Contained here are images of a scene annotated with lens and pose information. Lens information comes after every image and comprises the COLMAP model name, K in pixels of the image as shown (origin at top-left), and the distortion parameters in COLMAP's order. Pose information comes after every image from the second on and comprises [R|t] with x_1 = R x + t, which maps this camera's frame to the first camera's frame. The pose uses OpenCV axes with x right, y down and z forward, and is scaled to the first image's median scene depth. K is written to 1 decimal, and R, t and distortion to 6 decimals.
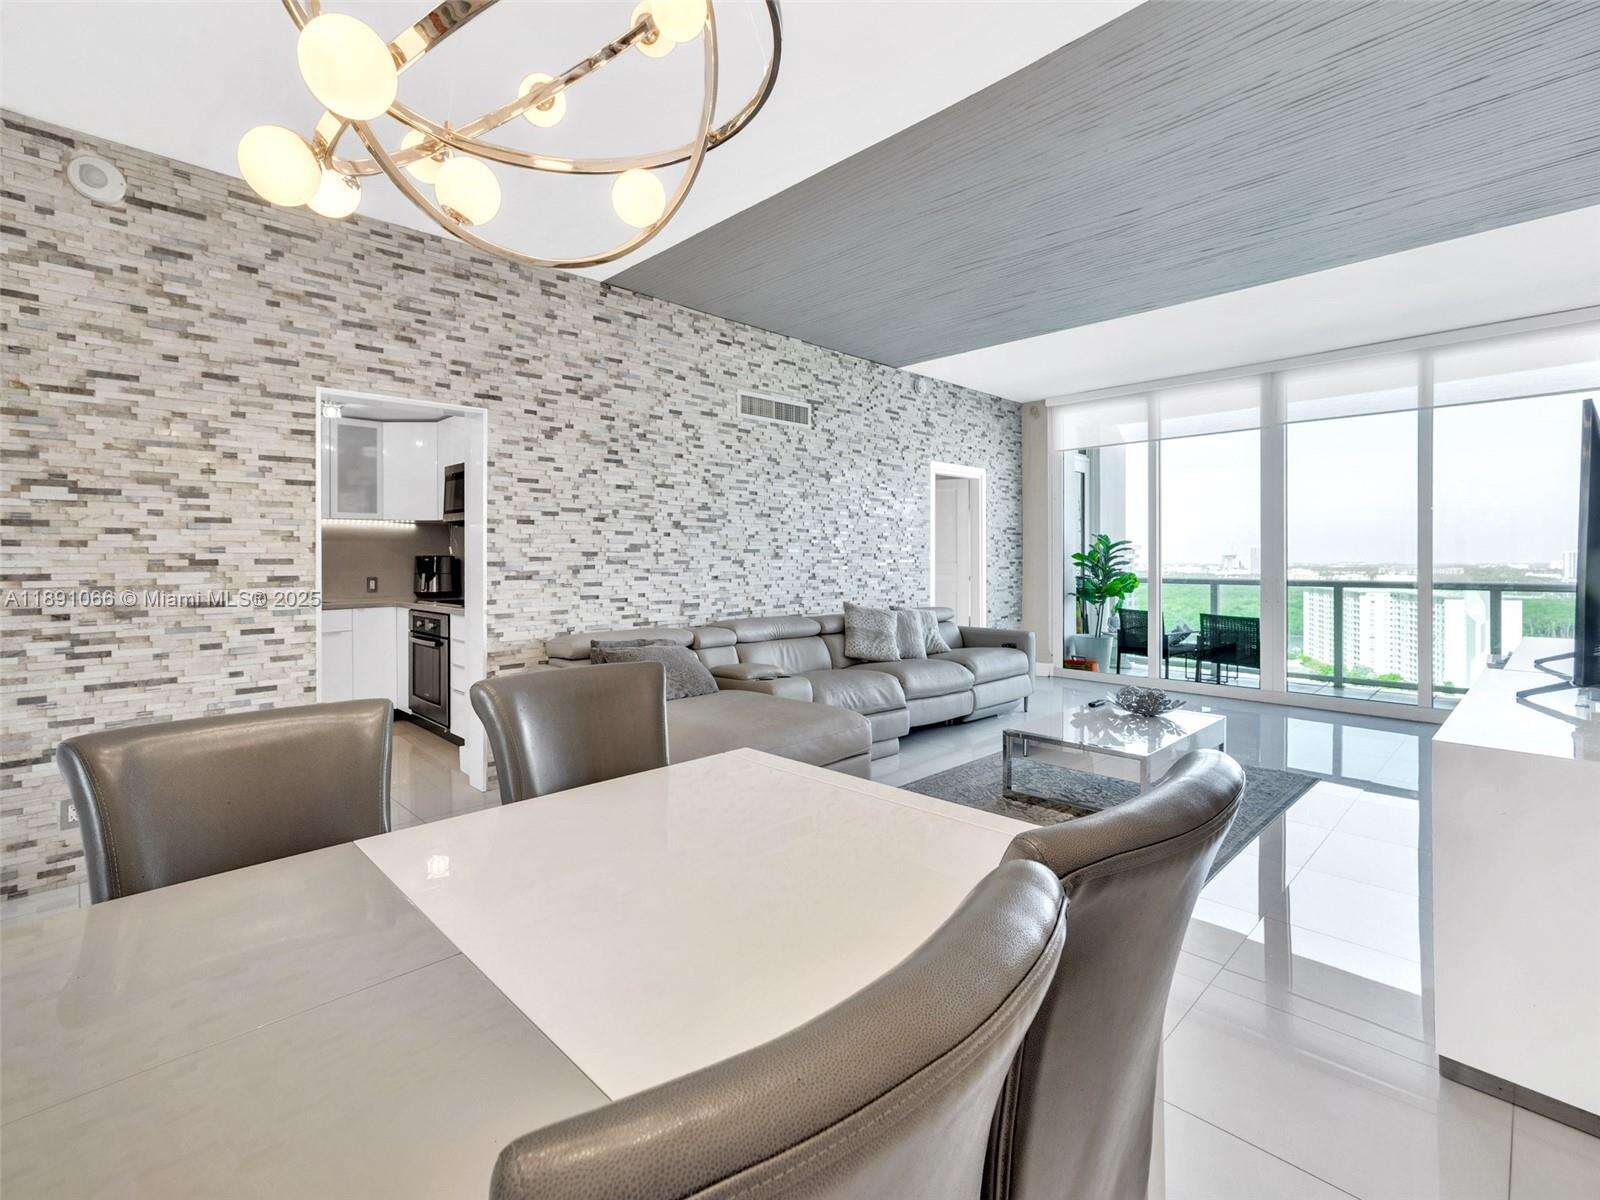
lens RADIAL K [[772.7, 0, 746.7], [0, 772.7, 561.4], [0, 0, 1]] dist [-0.033583, 0.000988]
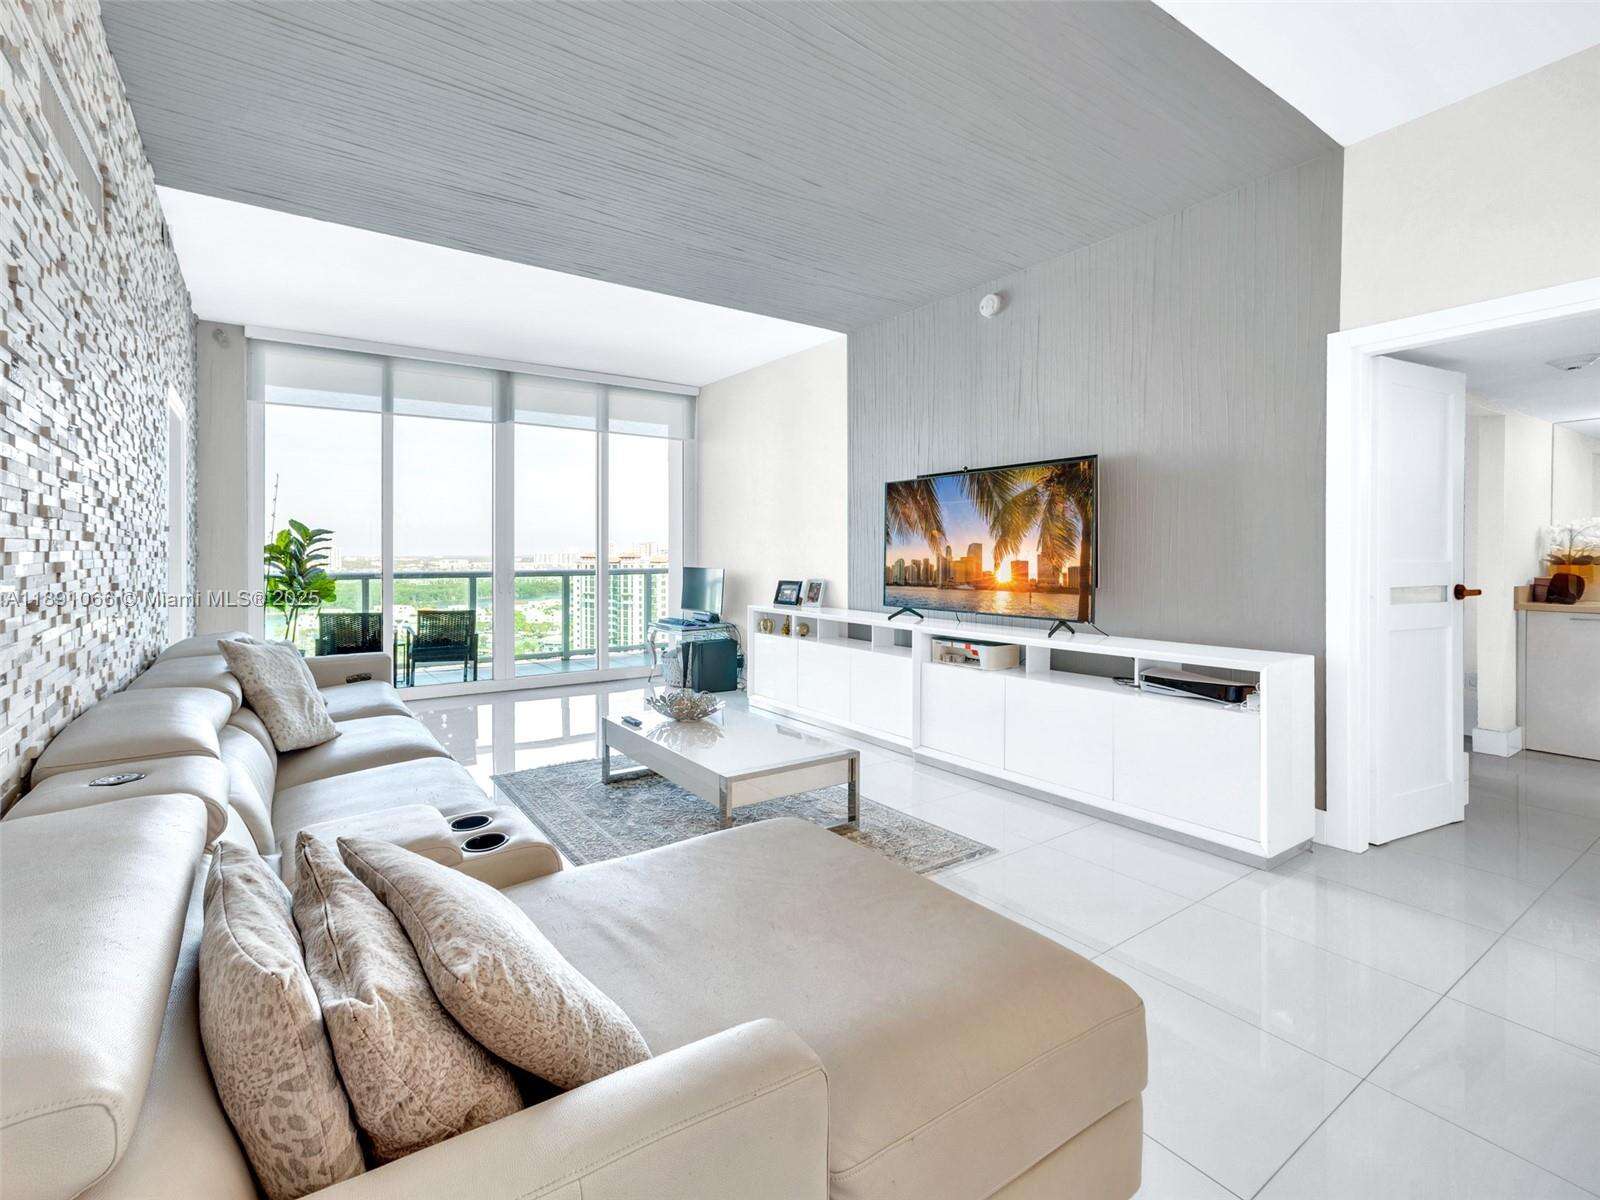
lens RADIAL K [[701.7, 0, 734.9], [0, 701.7, 557.1], [0, 0, 1]] dist [-0.007970, 0.001038]
pose [[0.155416, -0.005226, 0.987835, -0.250542], [0.001630, 0.999986, 0.005033, -0.001344], [-0.987848, 0.000827, 0.155422, 0.653283]]
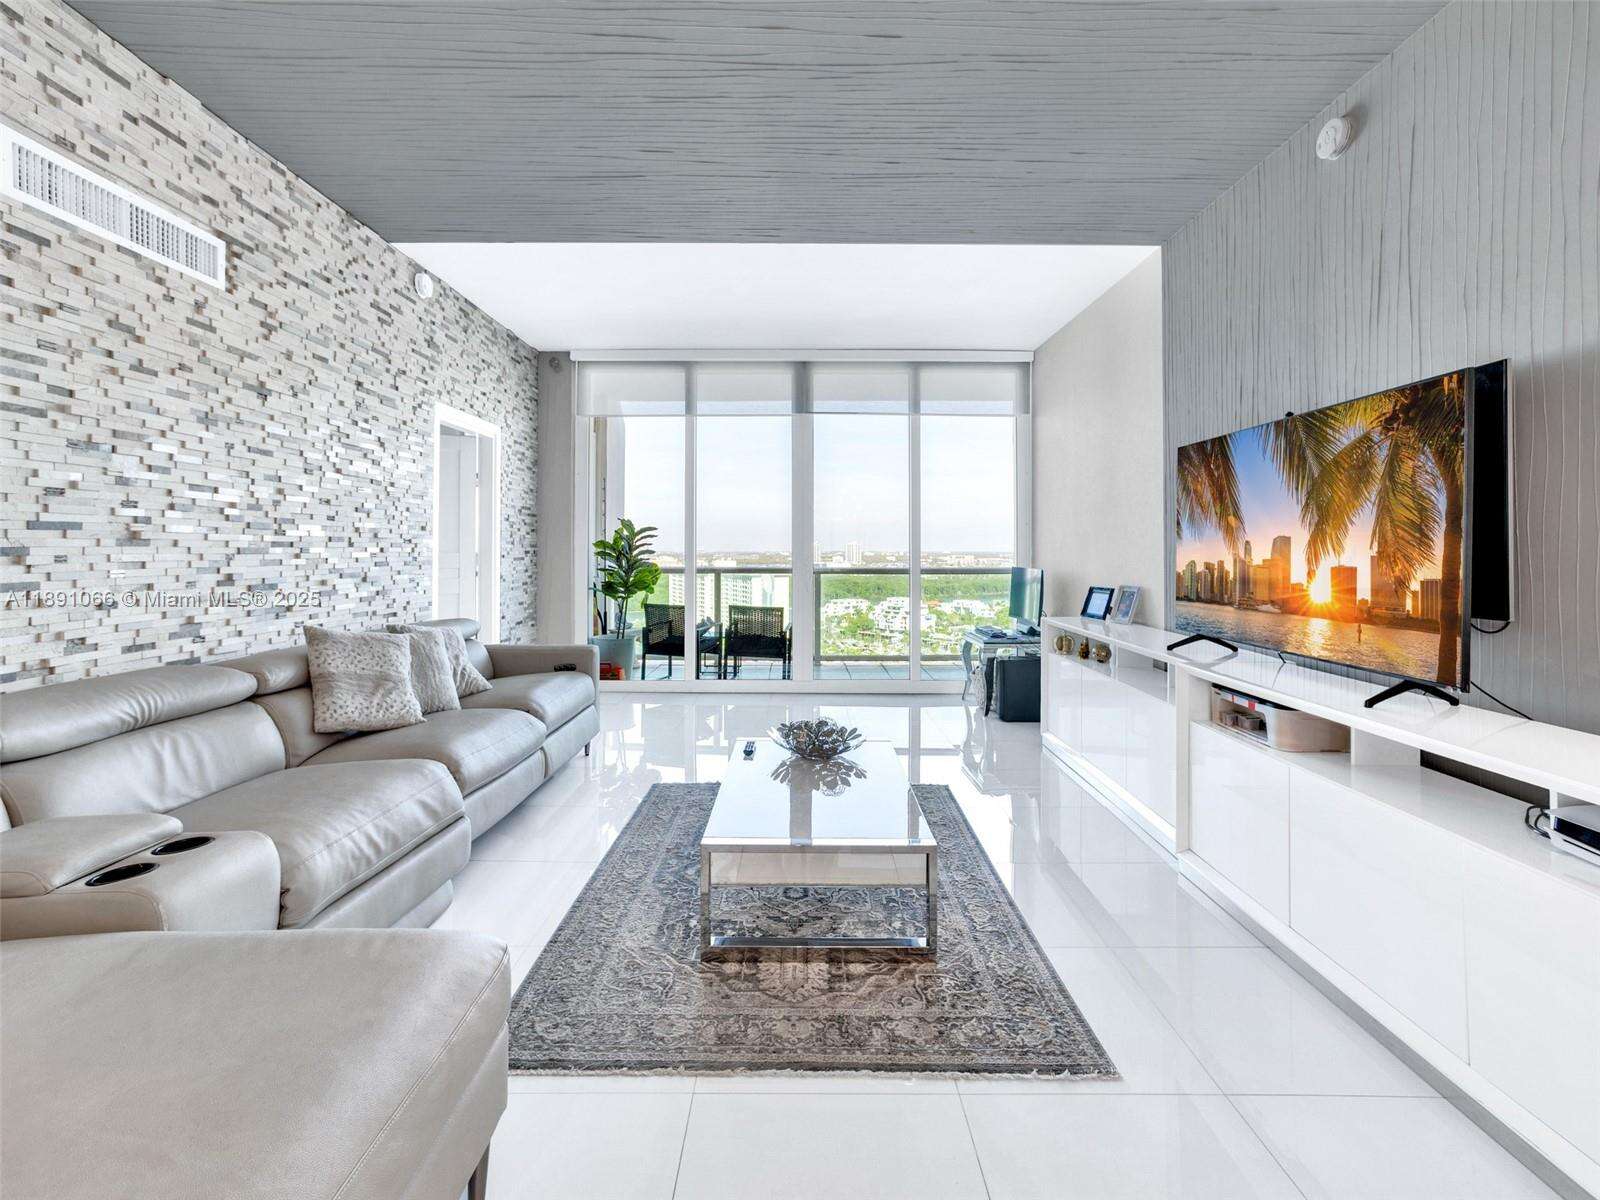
lens RADIAL K [[721.3, 0, 815.2], [0, 721.3, 545.7], [0, 0, 1]] dist [-0.009758, 0.009642]
pose [[0.663560, 0.006887, 0.748091, -0.013476], [-0.003553, 0.999975, -0.006054, -0.001836], [-0.748114, 0.001359, 0.663568, 0.428948]]
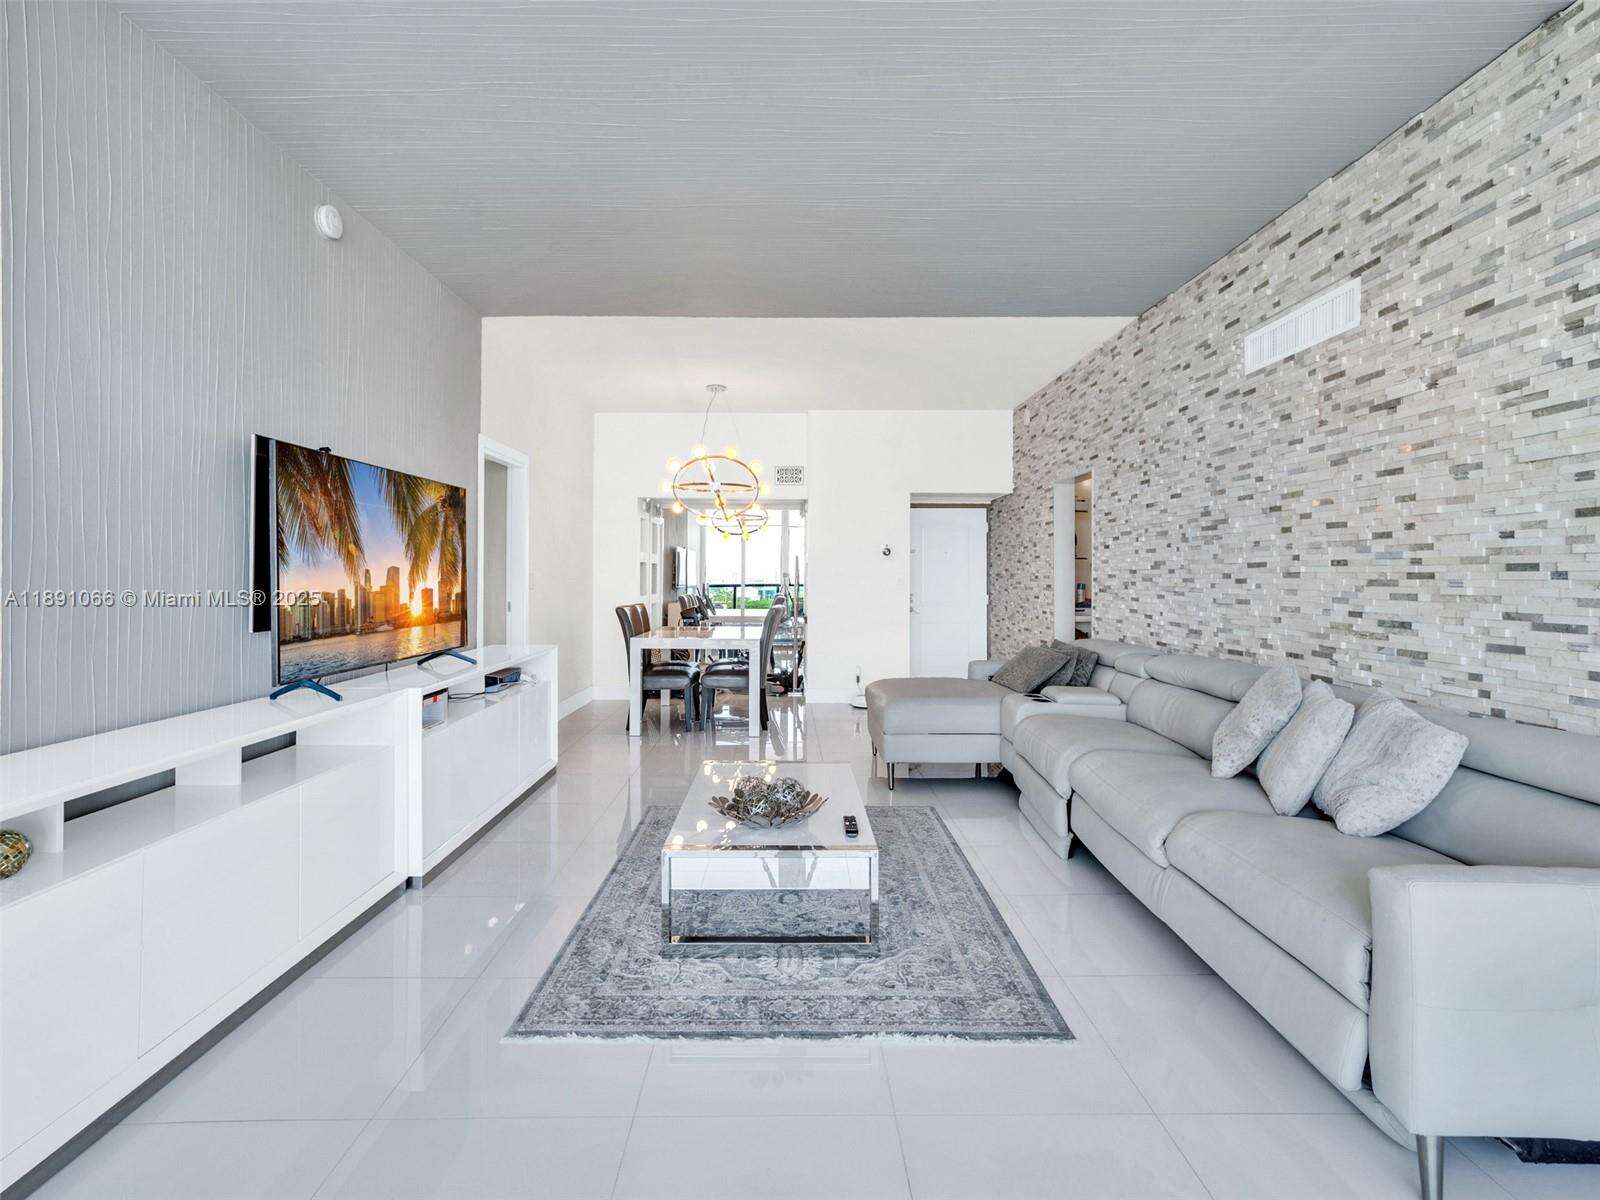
lens RADIAL K [[728.9, 0, 799.1], [0, 728.9, 575.4], [0, 0, 1]] dist [0.001273, 0.000272]
pose [[-0.668562, 0.002469, -0.743652, 0.761274], [0.000221, 0.999995, 0.003121, -0.006723], [0.743656, 0.001922, -0.668560, 1.146400]]
